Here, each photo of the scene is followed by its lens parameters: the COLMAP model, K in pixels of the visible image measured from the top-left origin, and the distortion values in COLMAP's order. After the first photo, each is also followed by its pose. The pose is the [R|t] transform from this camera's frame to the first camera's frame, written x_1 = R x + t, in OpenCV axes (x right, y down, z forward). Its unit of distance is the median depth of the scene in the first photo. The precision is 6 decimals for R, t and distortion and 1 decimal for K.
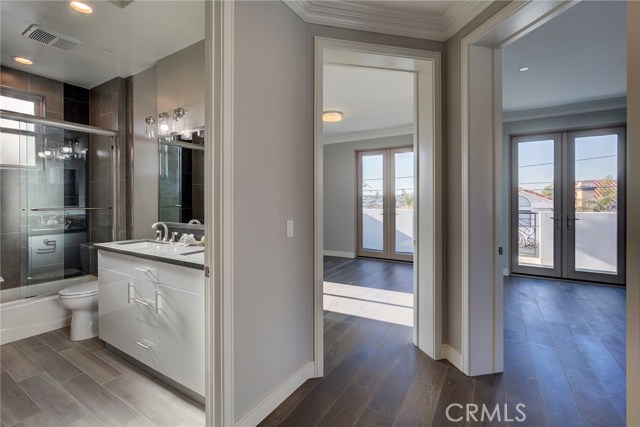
lens RADIAL K [[289.8, 0, 311.6], [0, 289.8, 200.7], [0, 0, 1]] dist [-0.005542, -0.000046]
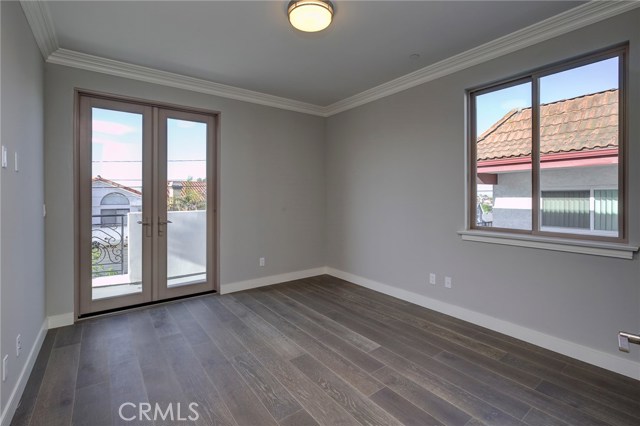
lens RADIAL K [[289.8, 0, 324.3], [0, 289.8, 196.8], [0, 0, 1]] dist [-0.005542, -0.000046]
pose [[0.328134, 0.003677, 0.944624, 0.295532], [0.001550, 0.999989, -0.004431, 0.000608], [-0.944630, 0.002918, 0.328125, 0.321756]]
